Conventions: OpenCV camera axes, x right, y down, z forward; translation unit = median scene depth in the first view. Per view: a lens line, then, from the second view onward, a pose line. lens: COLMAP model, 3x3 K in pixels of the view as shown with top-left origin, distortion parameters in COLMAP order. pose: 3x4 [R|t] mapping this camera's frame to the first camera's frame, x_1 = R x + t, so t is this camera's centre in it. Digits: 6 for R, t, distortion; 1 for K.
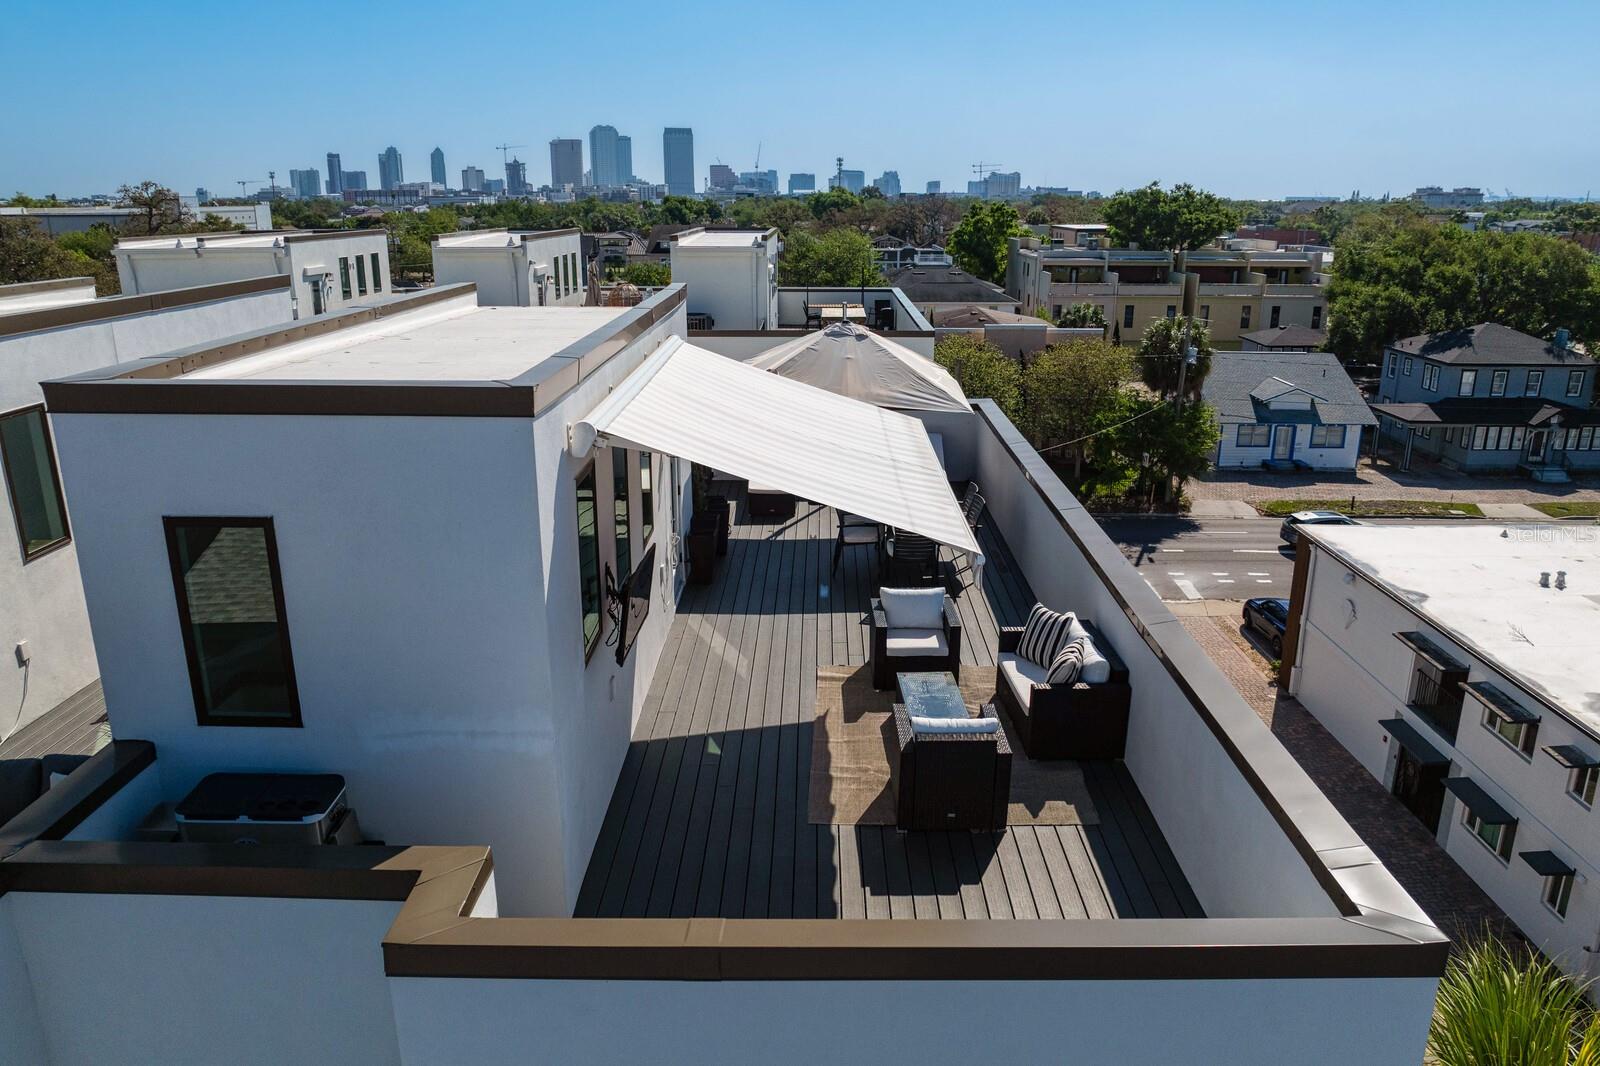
lens RADIAL K [[1128.3, 0, 802.7], [0, 1128.3, 549.2], [0, 0, 1]] dist [-0.044525, 0.012379]
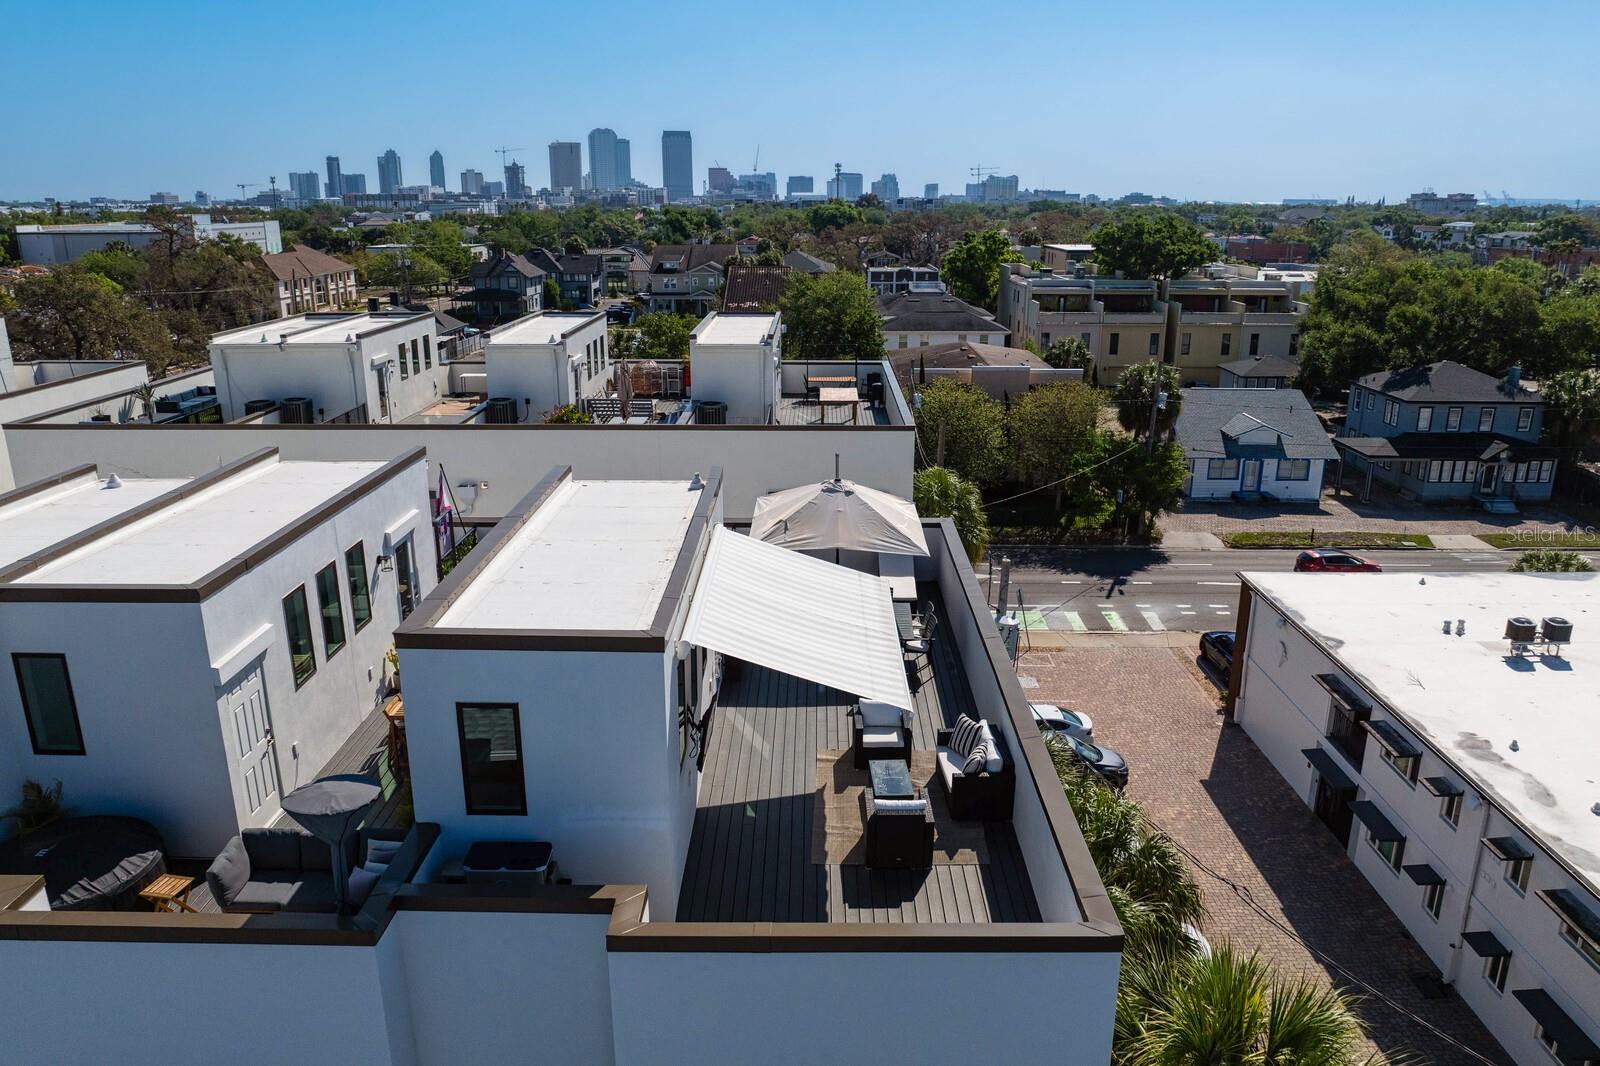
lens RADIAL K [[1128.3, 0, 803.3], [0, 1128.3, 548.6], [0, 0, 1]] dist [-0.044525, 0.012379]
pose [[0.999998, -0.000418, 0.001814, -0.001089], [0.000421, 0.999998, -0.001797, -0.023493], [-0.001813, 0.001798, 0.999997, -0.070566]]
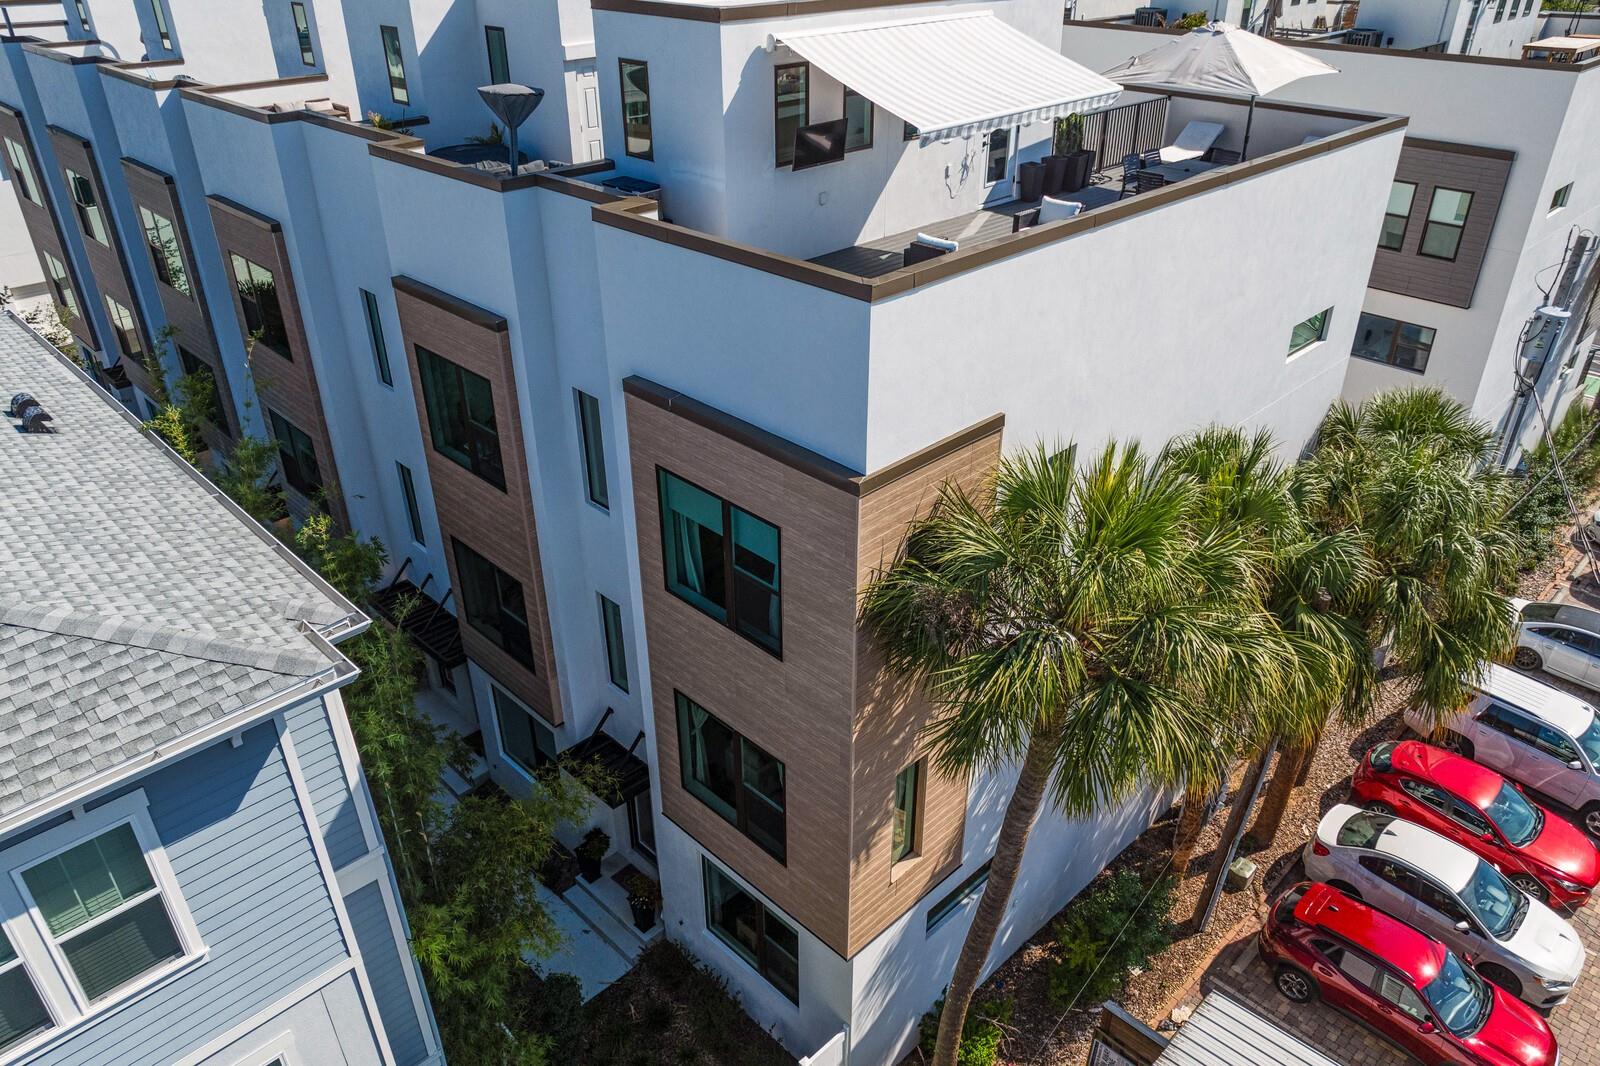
lens RADIAL K [[1128.3, 0, 804.4], [0, 1128.3, 560.9], [0, 0, 1]] dist [-0.044525, 0.012379]
pose [[0.712019, 0.358509, -0.603739, 0.134242], [-0.204470, 0.928431, 0.310174, 0.012767], [0.671730, -0.097403, 0.734365, -0.053257]]
